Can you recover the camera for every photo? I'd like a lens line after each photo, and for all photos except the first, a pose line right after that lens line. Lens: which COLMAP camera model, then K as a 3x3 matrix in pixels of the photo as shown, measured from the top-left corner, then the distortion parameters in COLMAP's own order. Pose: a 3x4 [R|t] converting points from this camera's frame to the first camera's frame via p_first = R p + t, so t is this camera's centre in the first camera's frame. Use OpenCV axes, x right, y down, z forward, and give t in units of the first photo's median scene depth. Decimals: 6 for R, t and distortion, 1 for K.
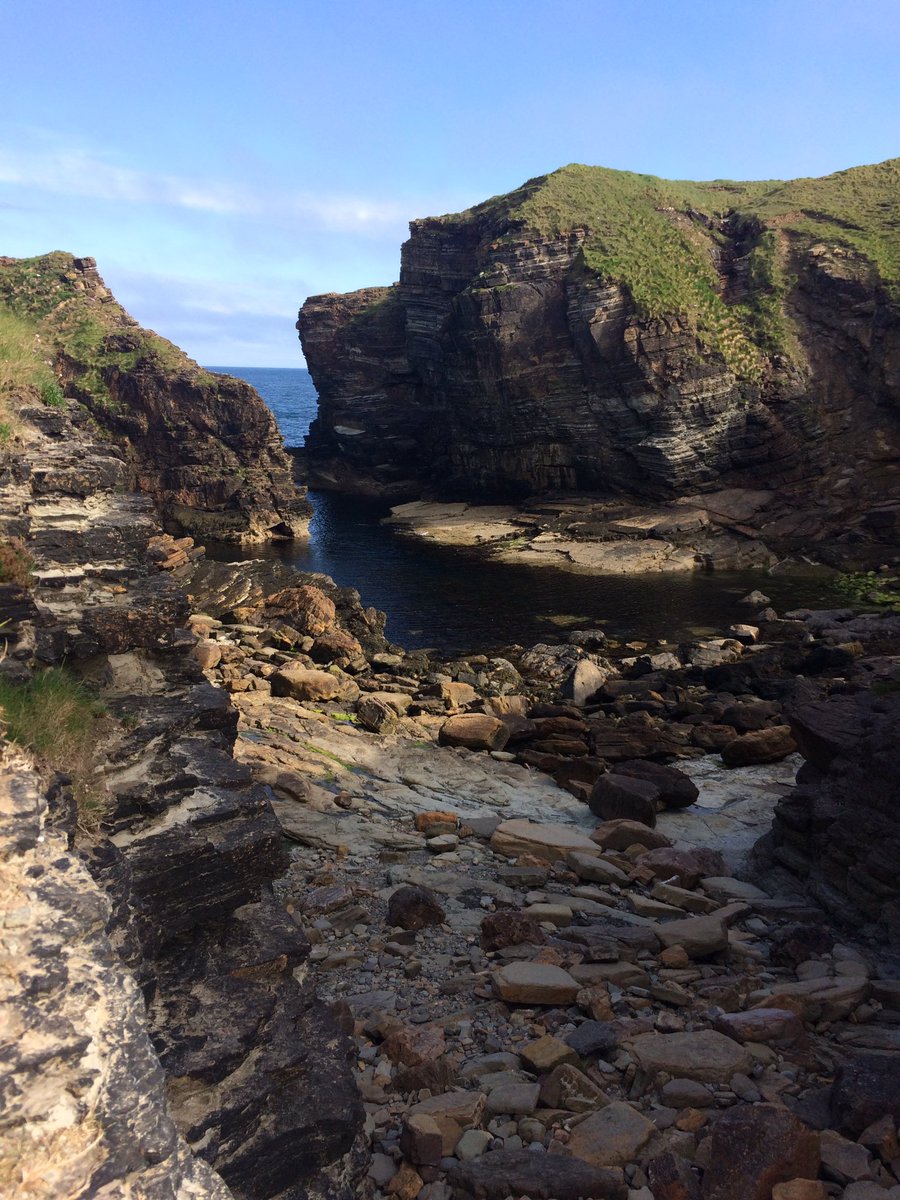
lens RADIAL K [[1033.6, 0, 449.5], [0, 1033.6, 600.8], [0, 0, 1]] dist [0.015271, -0.018932]
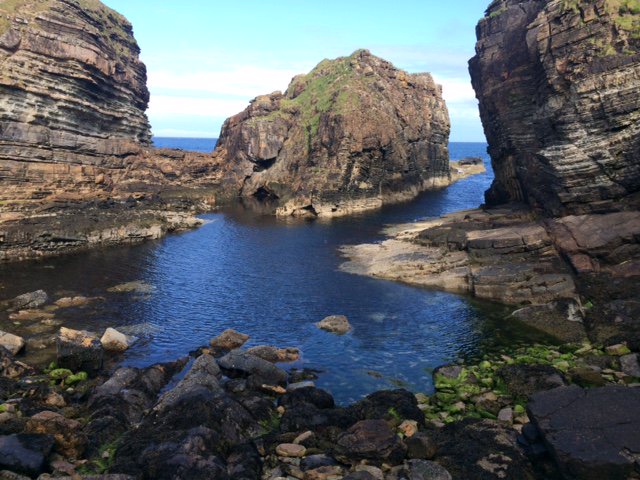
lens RADIAL K [[551.3, 0, 319.9], [0, 551.3, 239.5], [0, 0, 1]] dist [0.015271, -0.018932]
pose [[0.599227, 0.139159, -0.788392, 0.464715], [-0.181408, 0.982764, 0.035586, -0.059833], [0.779755, 0.121697, 0.614143, 0.569133]]
